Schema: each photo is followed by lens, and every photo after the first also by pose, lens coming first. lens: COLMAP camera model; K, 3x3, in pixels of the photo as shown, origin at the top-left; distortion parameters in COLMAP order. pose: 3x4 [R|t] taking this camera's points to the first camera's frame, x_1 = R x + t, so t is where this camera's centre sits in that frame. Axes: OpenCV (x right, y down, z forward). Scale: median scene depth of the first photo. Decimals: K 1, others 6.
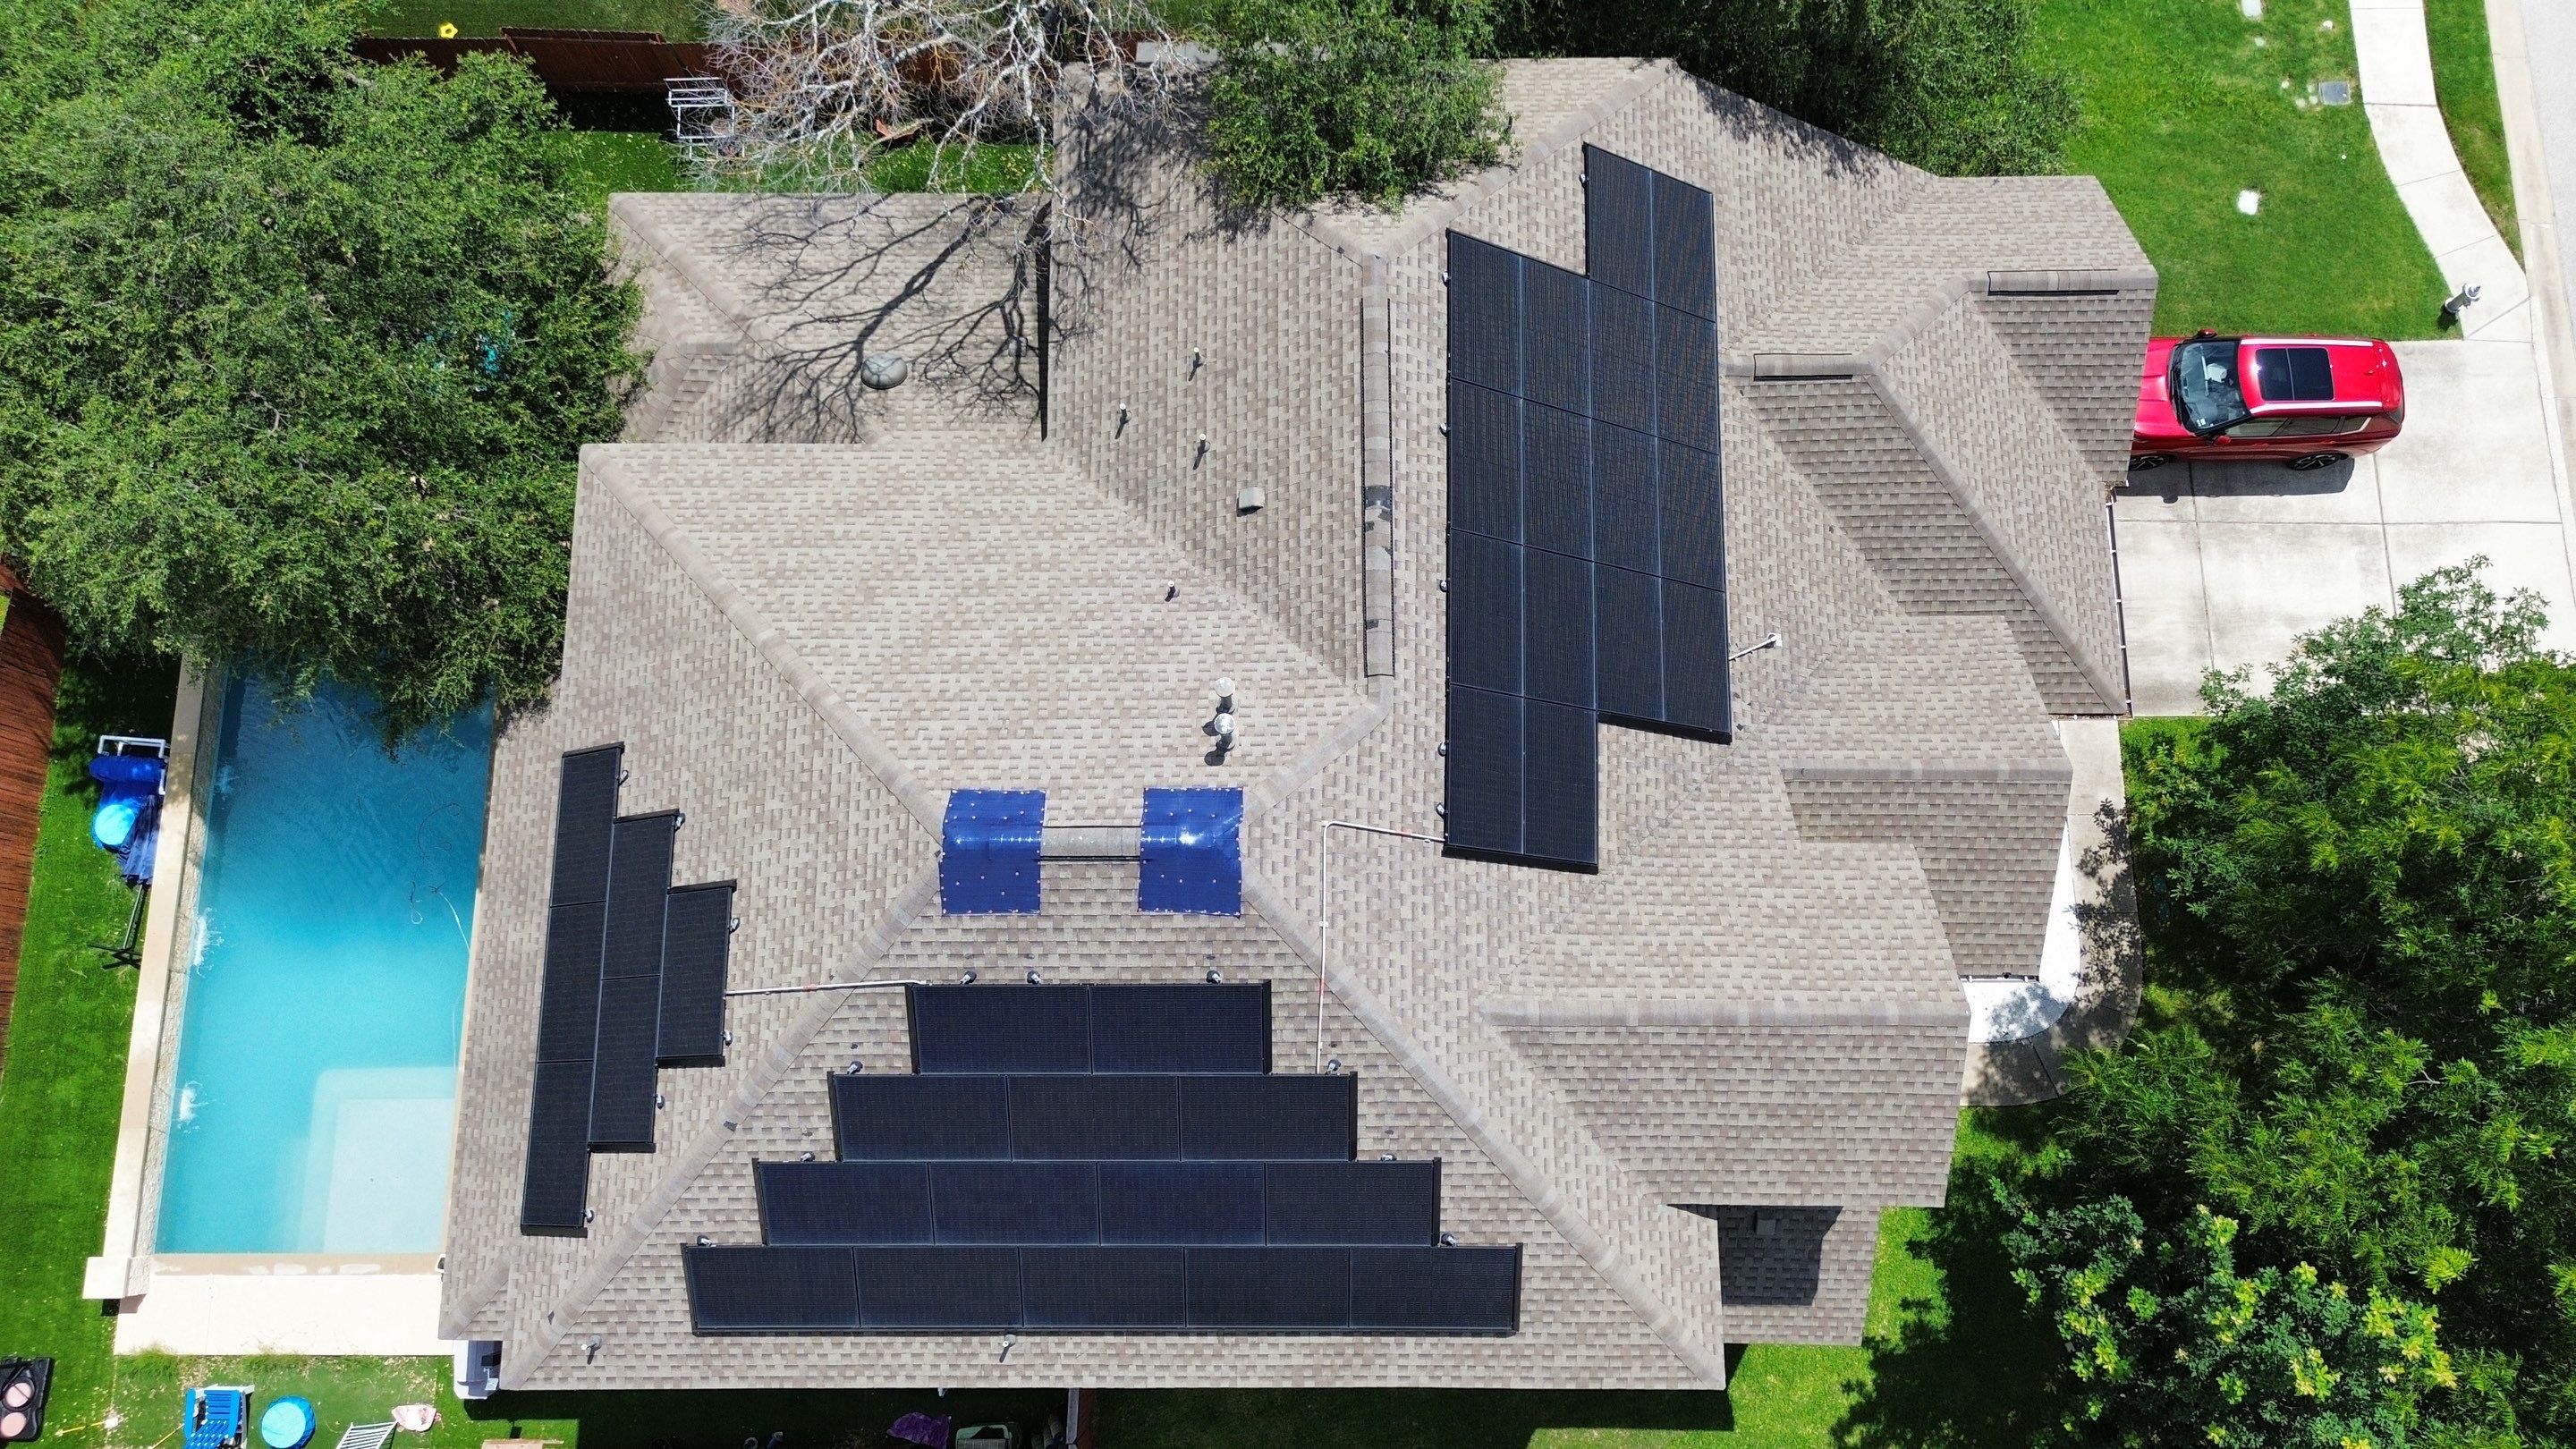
lens RADIAL K [[1785.8, 0, 1303.0], [0, 1785.8, 715.7], [0, 0, 1]] dist [0.029127, -0.009155]
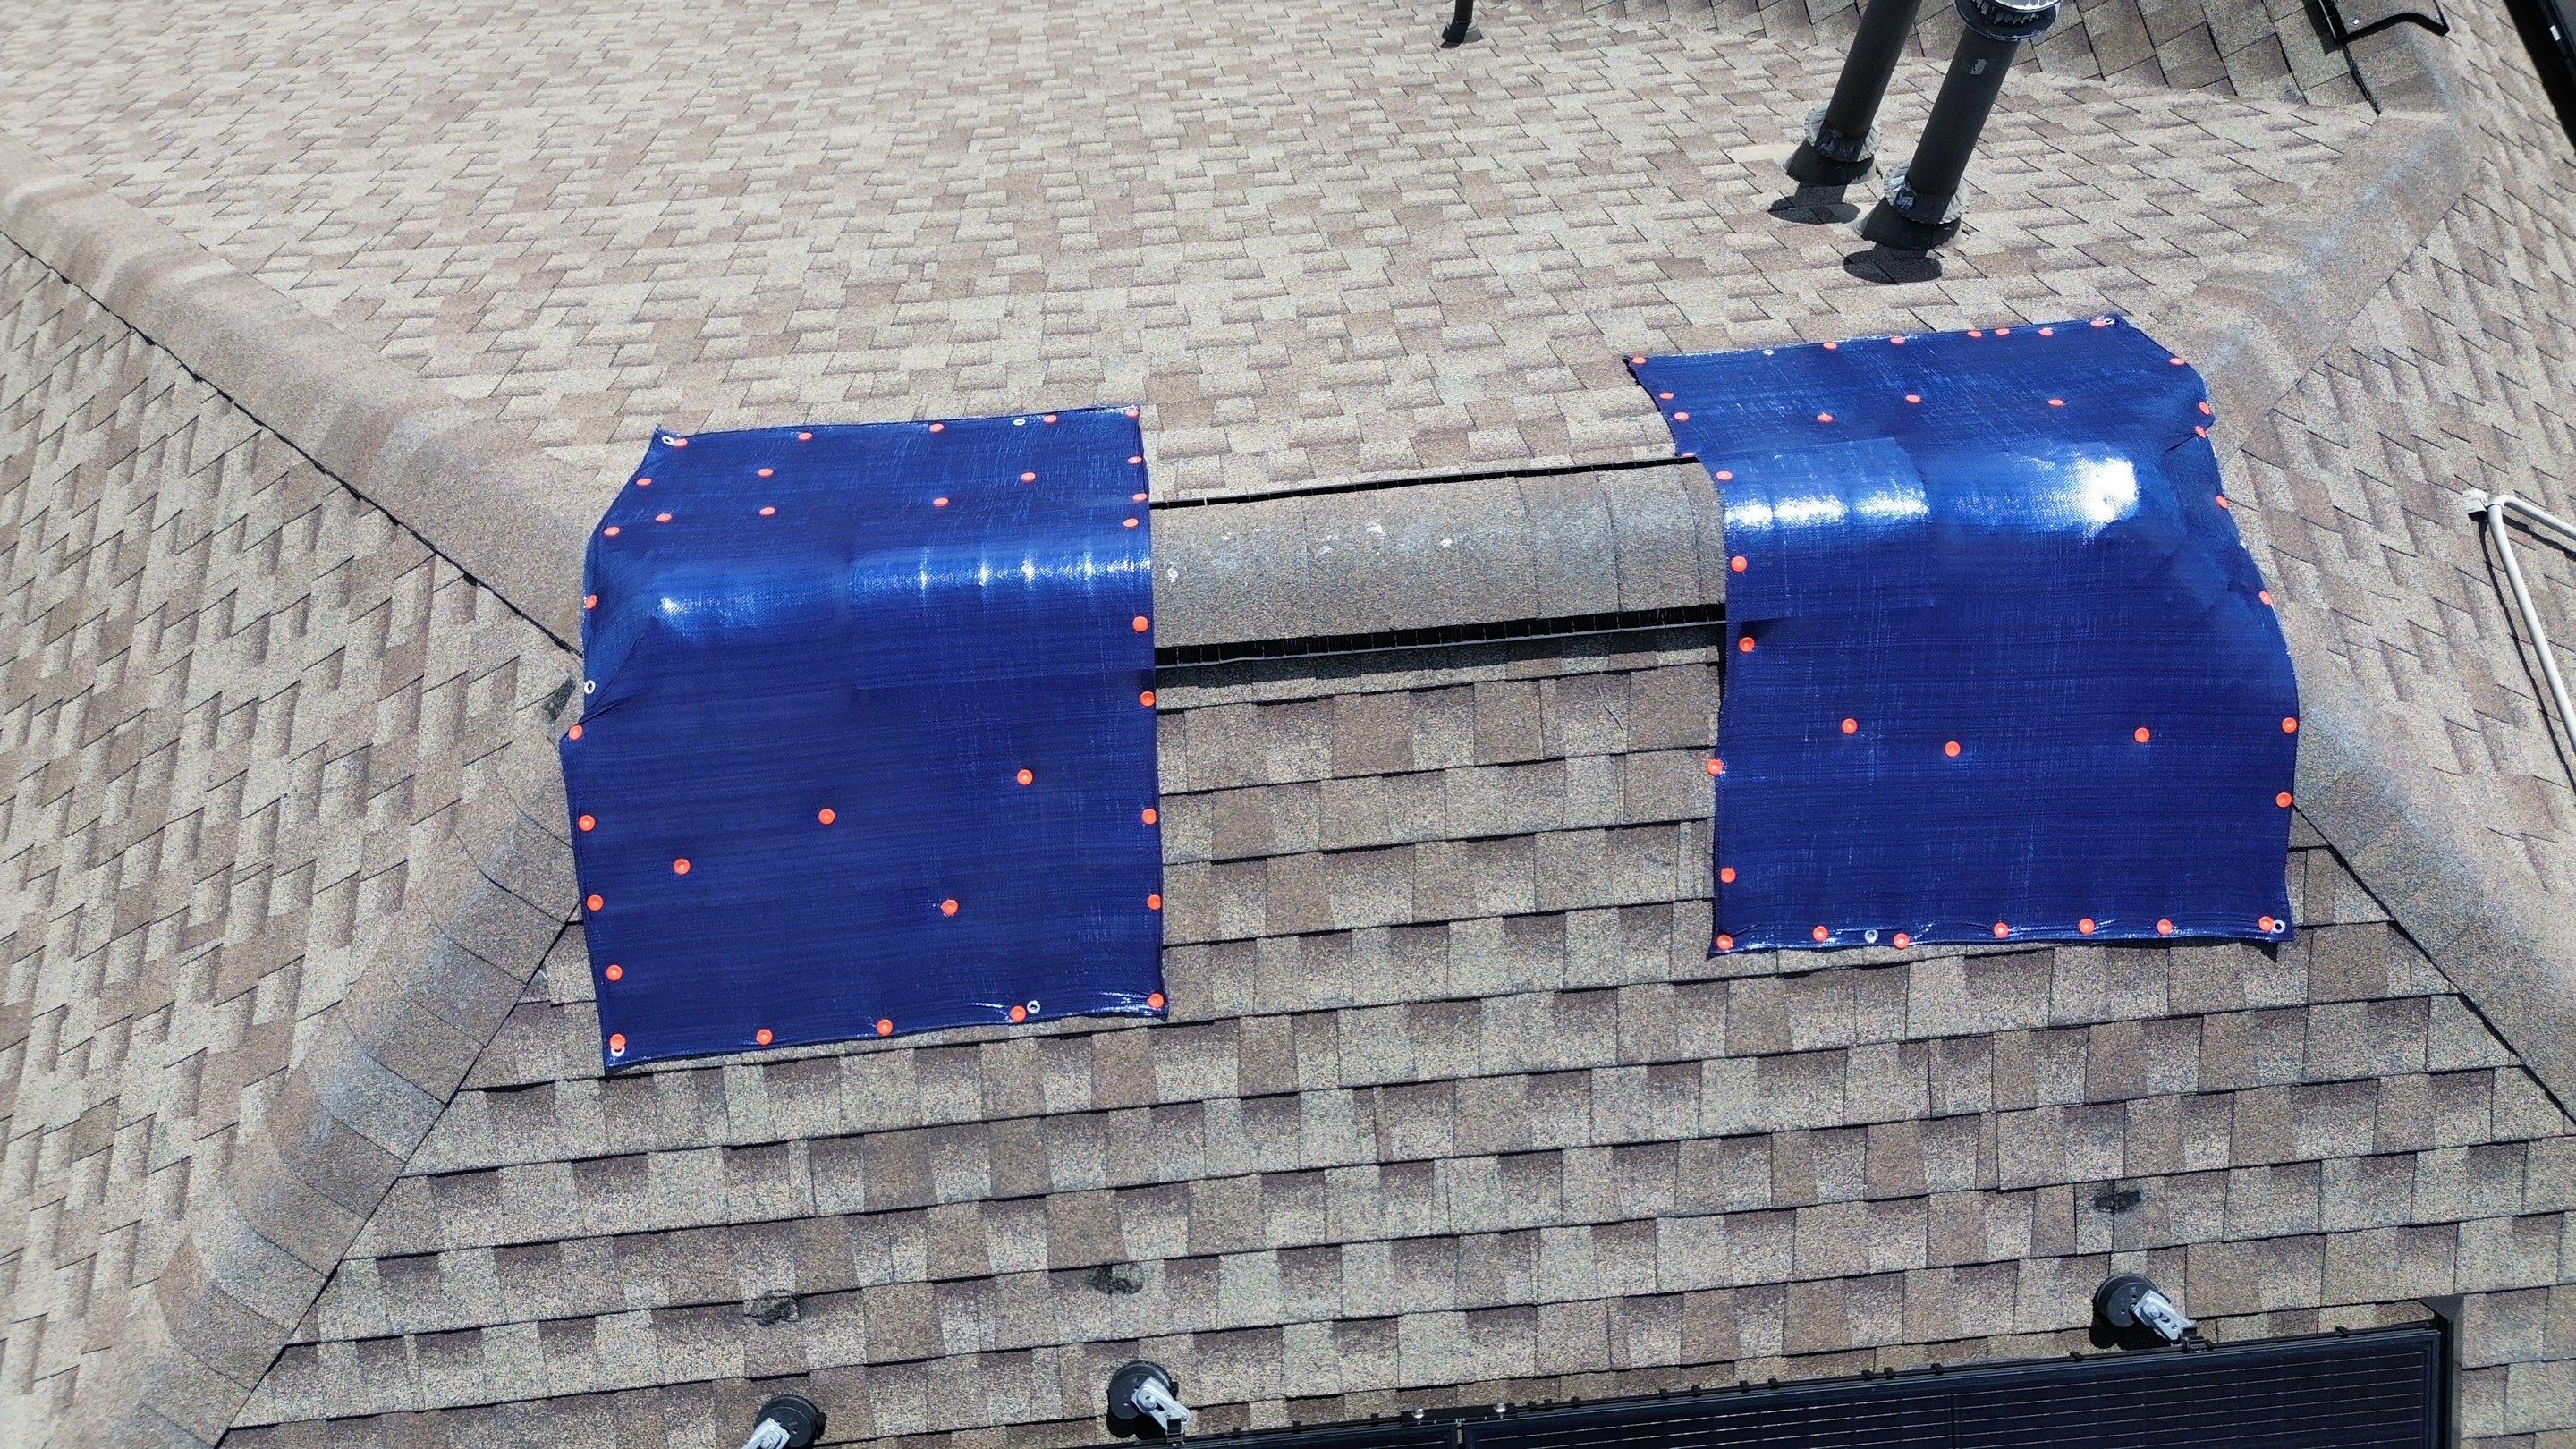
lens RADIAL K [[1785.8, 0, 1263.5], [0, 1785.8, 747.3], [0, 0, 1]] dist [0.029127, -0.009155]
pose [[0.996227, -0.084609, 0.019342, -0.136833], [0.086770, 0.975873, -0.200355, 0.119712], [-0.001923, 0.201277, 0.979532, 0.812148]]
